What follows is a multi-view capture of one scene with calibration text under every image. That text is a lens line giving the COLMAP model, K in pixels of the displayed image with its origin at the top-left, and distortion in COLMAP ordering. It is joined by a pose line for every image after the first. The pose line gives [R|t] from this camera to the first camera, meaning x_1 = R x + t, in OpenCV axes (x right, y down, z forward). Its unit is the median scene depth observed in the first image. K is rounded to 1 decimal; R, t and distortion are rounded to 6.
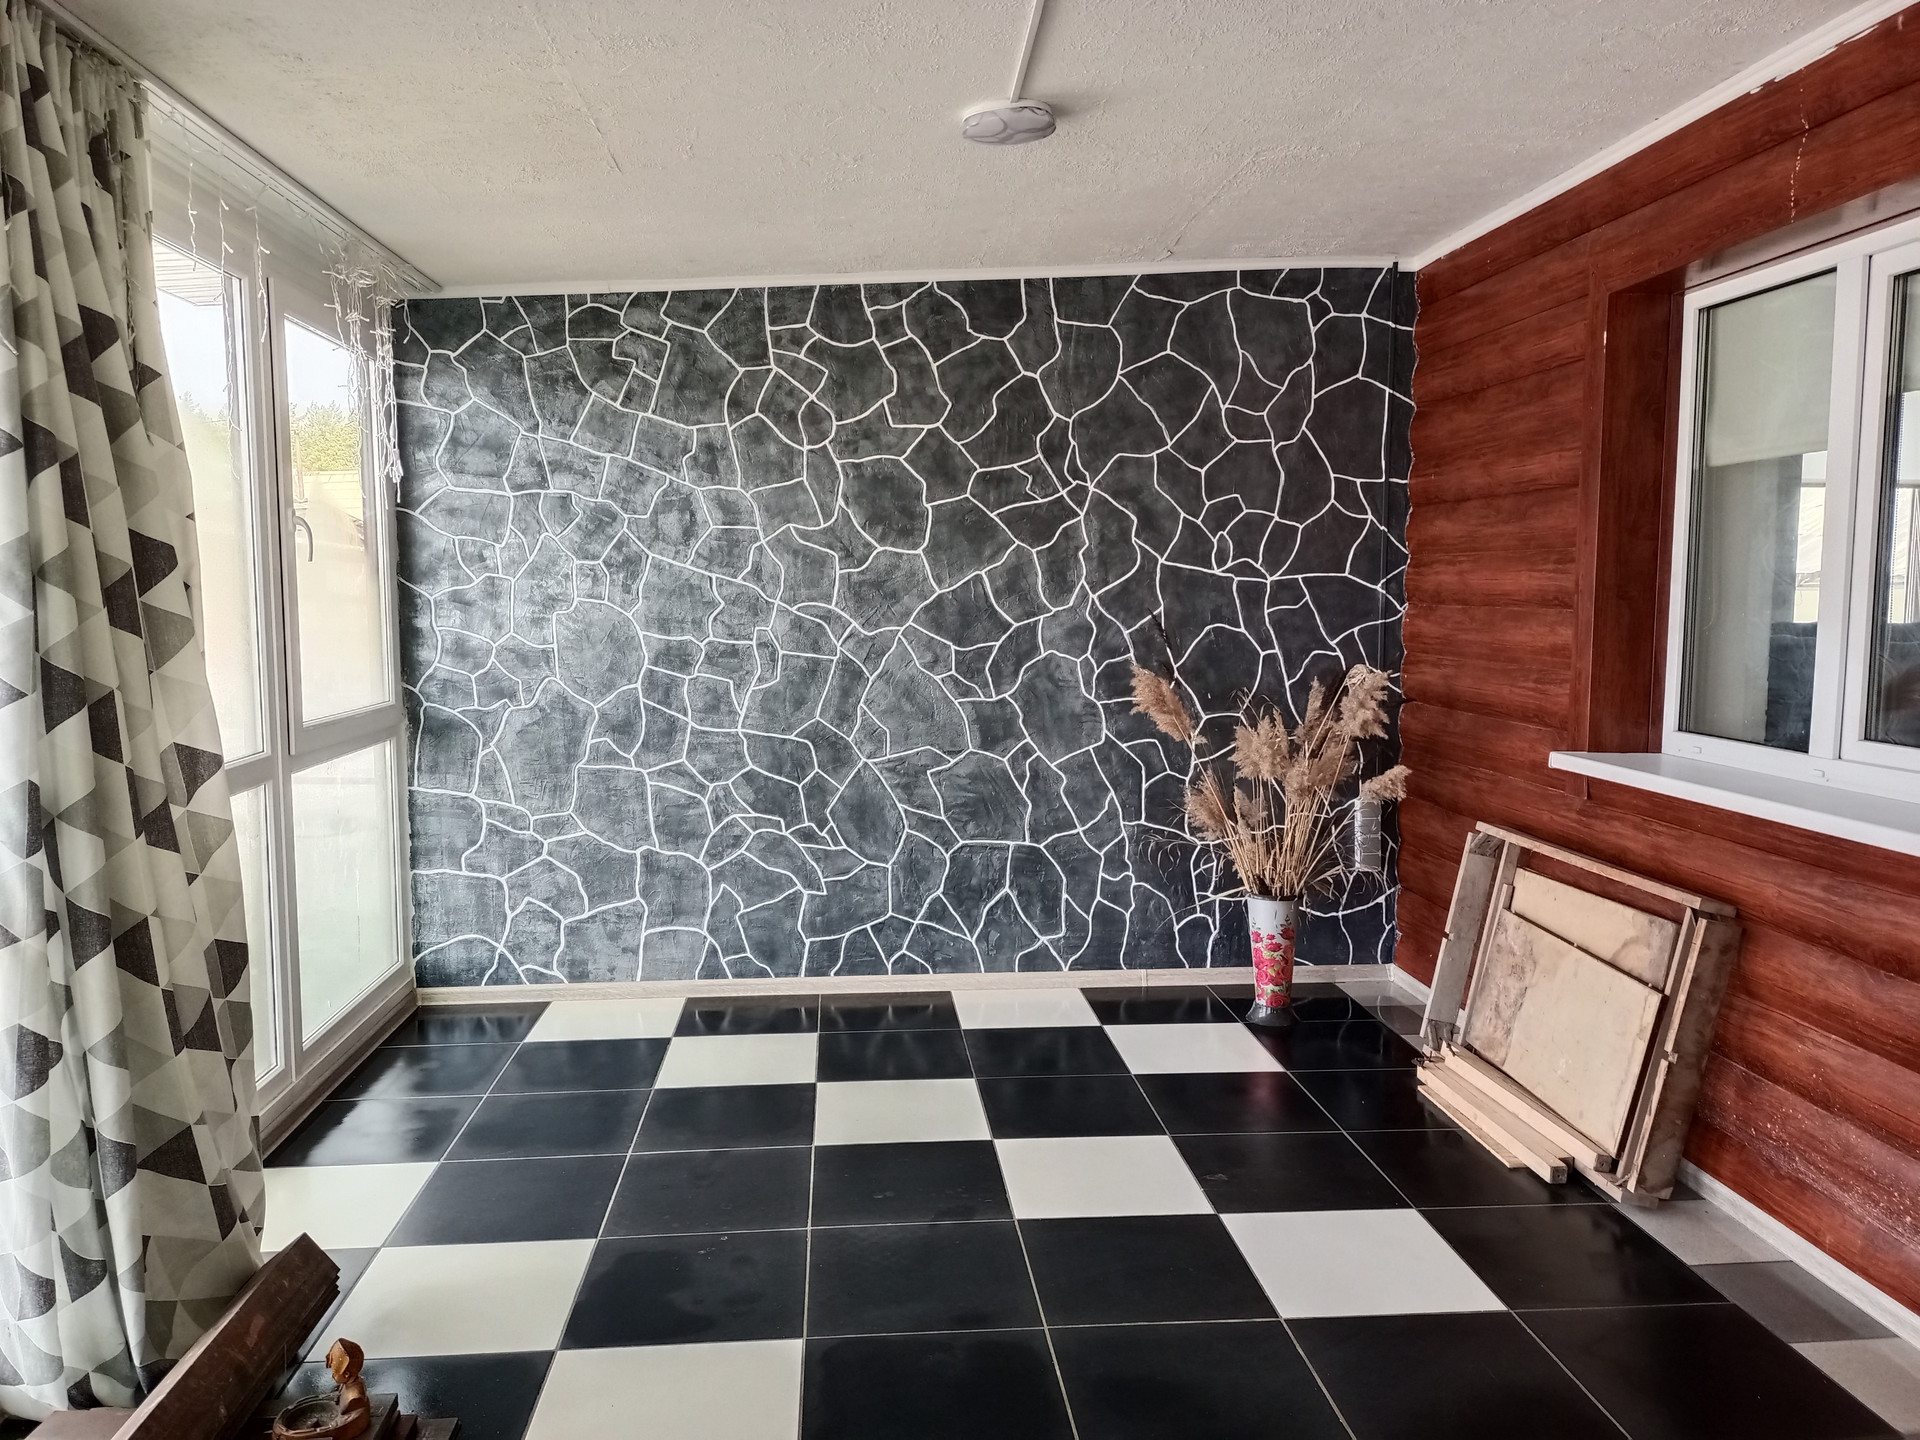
lens RADIAL K [[1411.4, 0, 952.4], [0, 1411.4, 715.5], [0, 0, 1]] dist [0.064014, -0.087241]
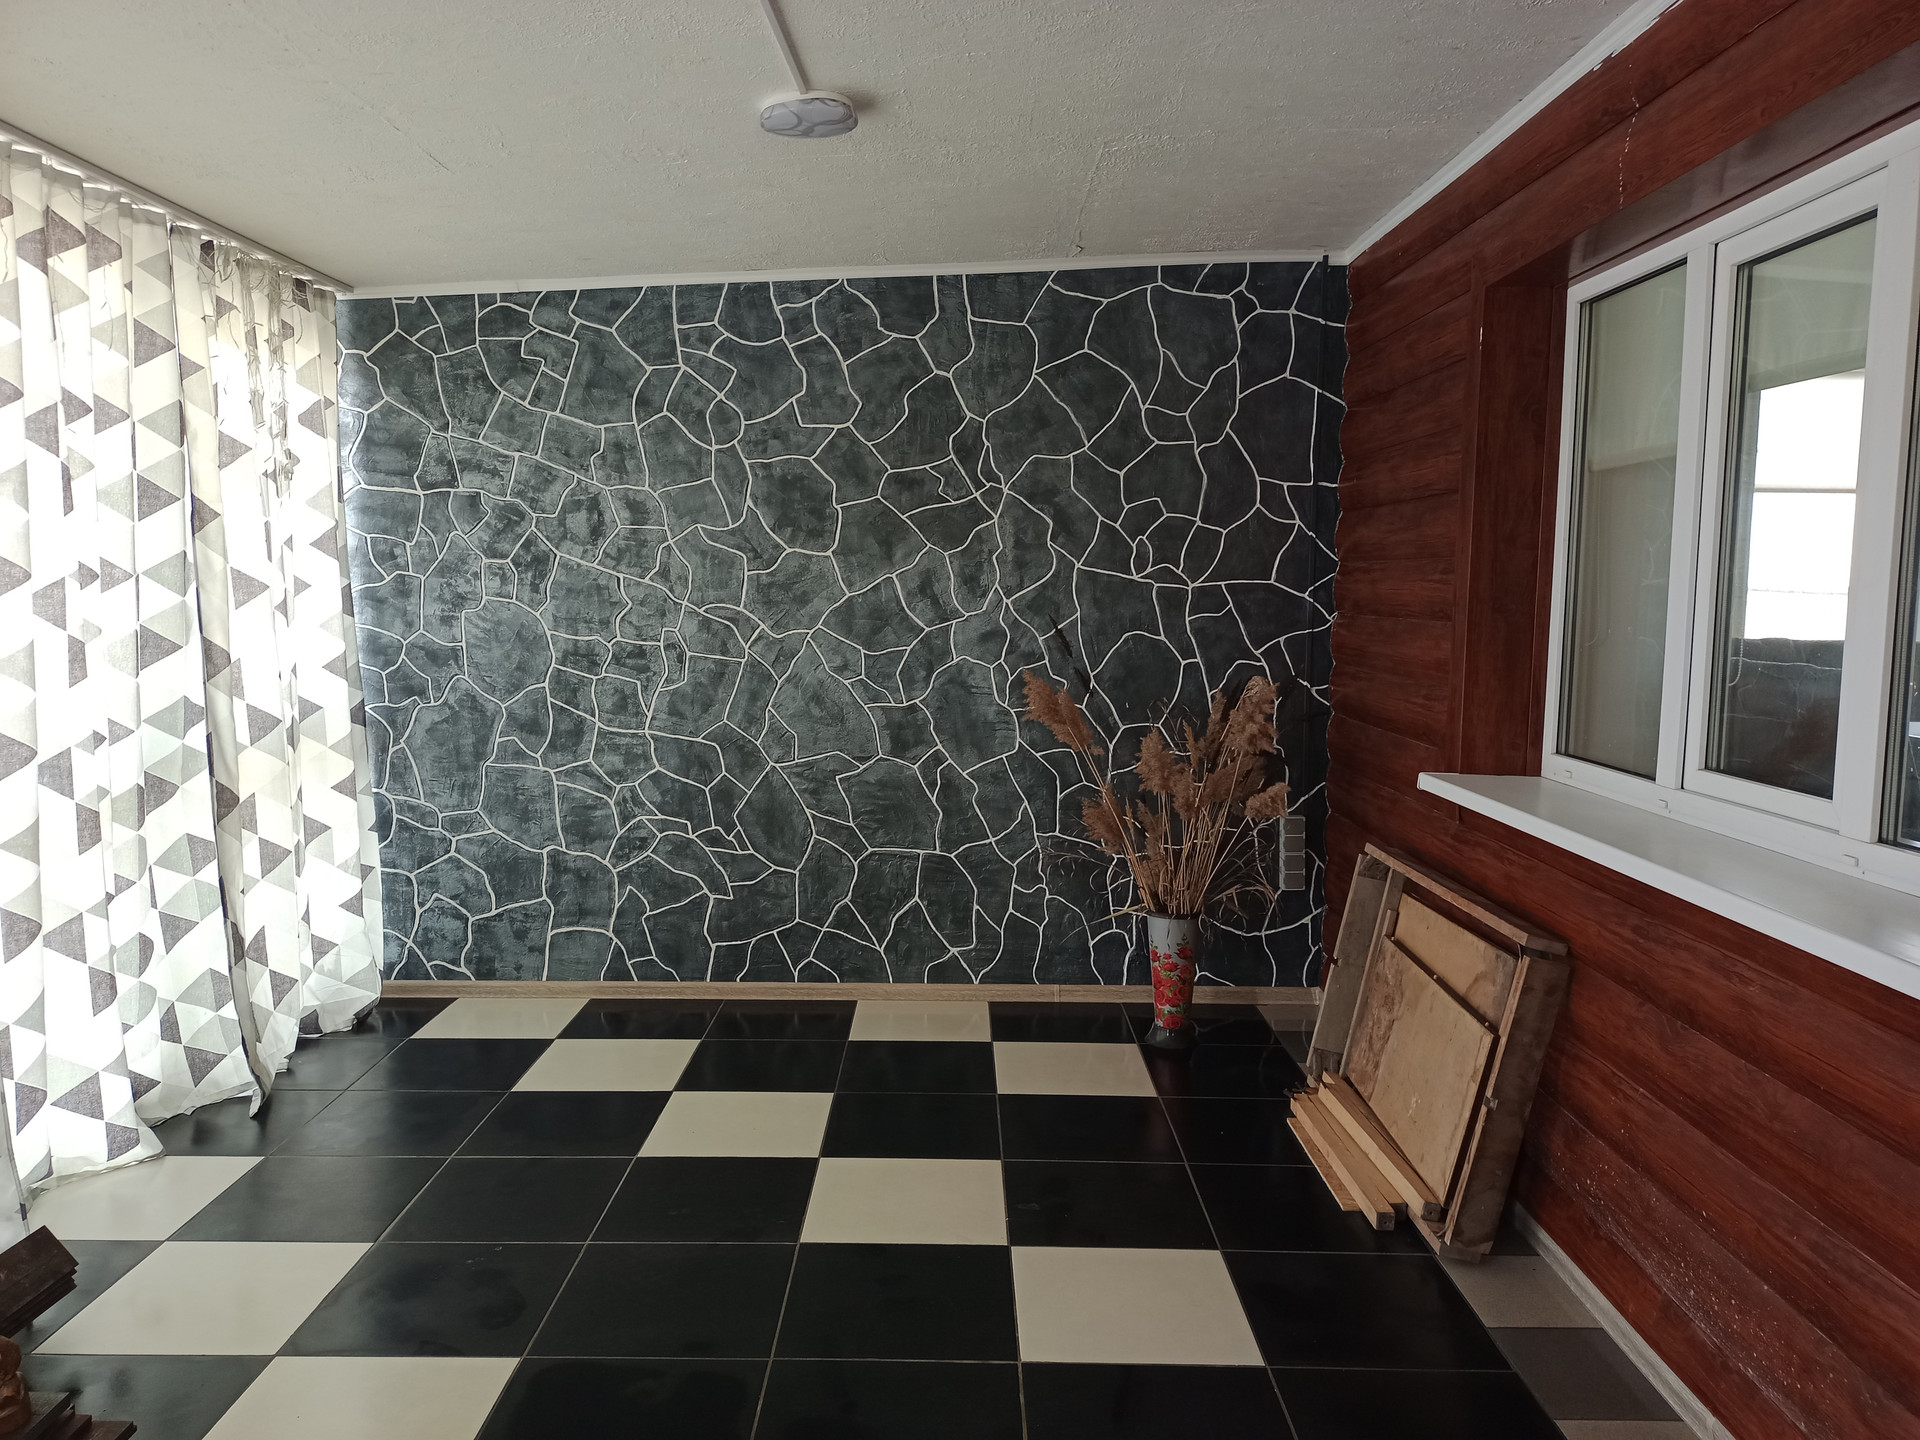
lens RADIAL K [[1411.4, 0, 952.4], [0, 1411.4, 715.5], [0, 0, 1]] dist [0.064014, -0.087241]
pose [[0.996725, 0.017900, -0.078856, 0.143243], [-0.017771, 0.999839, 0.002338, -0.007101], [0.078886, -0.000929, 0.996883, 0.025538]]
